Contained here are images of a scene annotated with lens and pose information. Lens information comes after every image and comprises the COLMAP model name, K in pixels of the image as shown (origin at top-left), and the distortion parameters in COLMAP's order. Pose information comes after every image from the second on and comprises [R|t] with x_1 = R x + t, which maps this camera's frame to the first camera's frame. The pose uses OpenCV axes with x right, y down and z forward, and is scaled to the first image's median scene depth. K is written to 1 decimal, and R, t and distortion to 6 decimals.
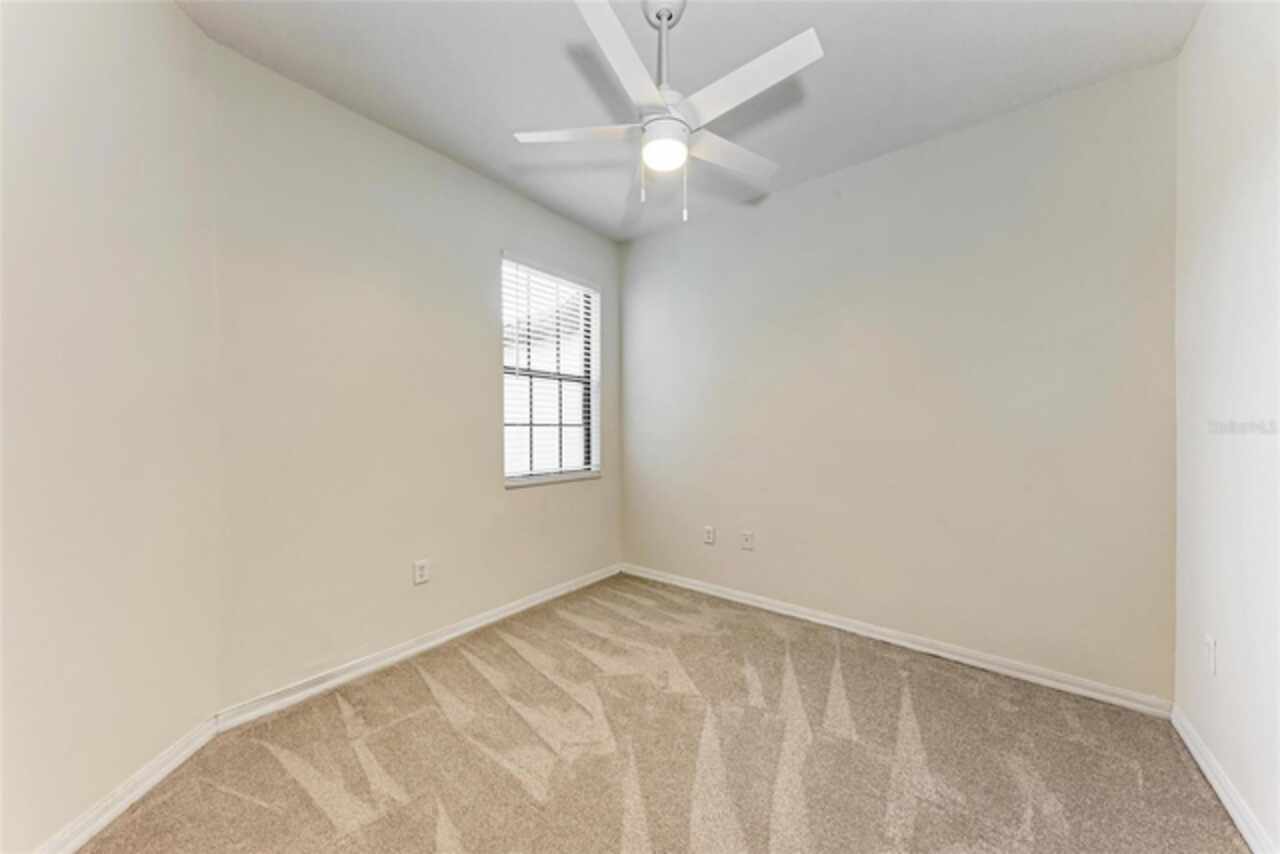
lens RADIAL K [[440.5, 0, 643.1], [0, 440.5, 426.6], [0, 0, 1]] dist [0.011644, -0.001808]
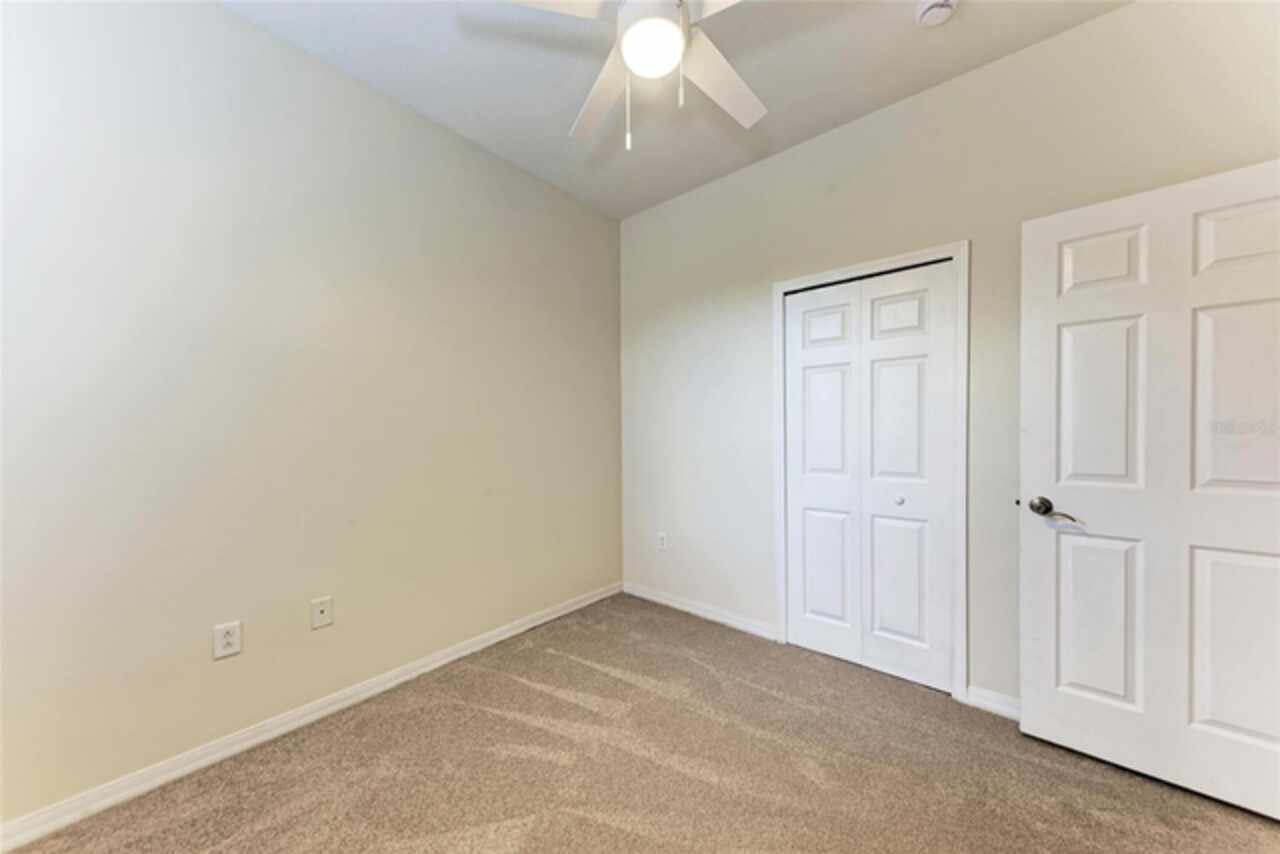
lens RADIAL K [[440.5, 0, 641.3], [0, 440.5, 427.4], [0, 0, 1]] dist [0.011644, -0.001808]
pose [[0.046714, -0.001024, 0.998908, -0.508176], [0.005648, 0.999984, 0.000761, 0.001405], [-0.998892, 0.005606, 0.046719, 0.733435]]
